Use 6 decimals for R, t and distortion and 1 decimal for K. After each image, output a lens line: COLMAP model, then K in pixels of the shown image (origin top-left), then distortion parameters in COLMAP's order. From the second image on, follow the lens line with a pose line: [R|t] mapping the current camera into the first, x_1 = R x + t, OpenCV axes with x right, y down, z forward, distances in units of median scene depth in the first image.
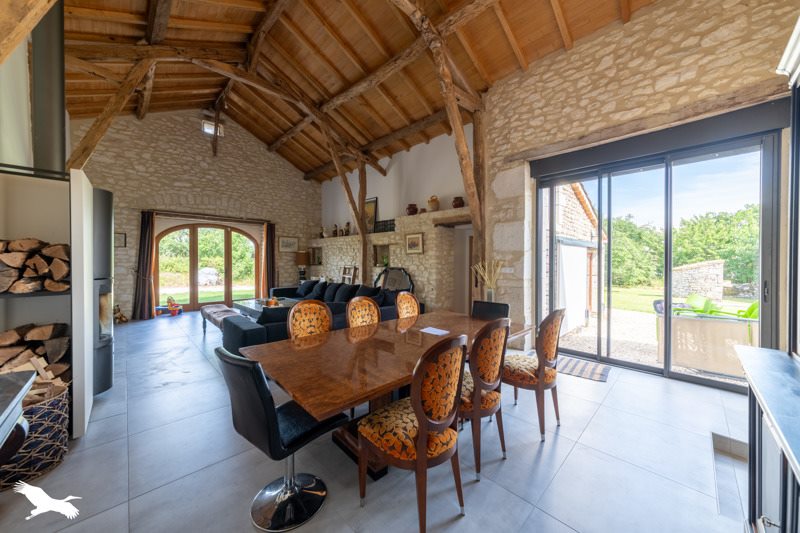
lens RADIAL K [[285.0, 0, 400.0], [0, 285.0, 266.5], [0, 0, 1]] dist [-0.000532, -0.000038]
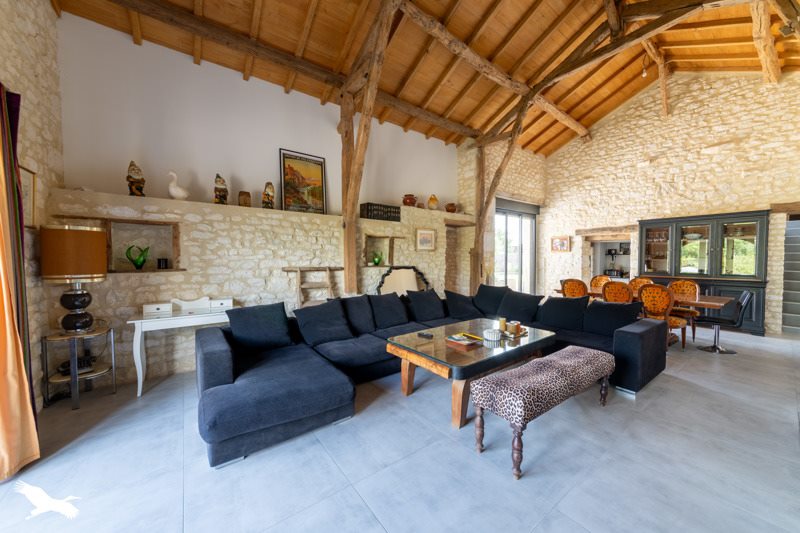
lens RADIAL K [[285.0, 0, 400.0], [0, 285.0, 266.5], [0, 0, 1]] dist [-0.000532, -0.000038]
pose [[0.130062, -0.043557, 0.990549, -0.886681], [0.011567, 0.999033, 0.042411, -0.032118], [-0.991438, 0.005942, 0.130440, 0.943014]]
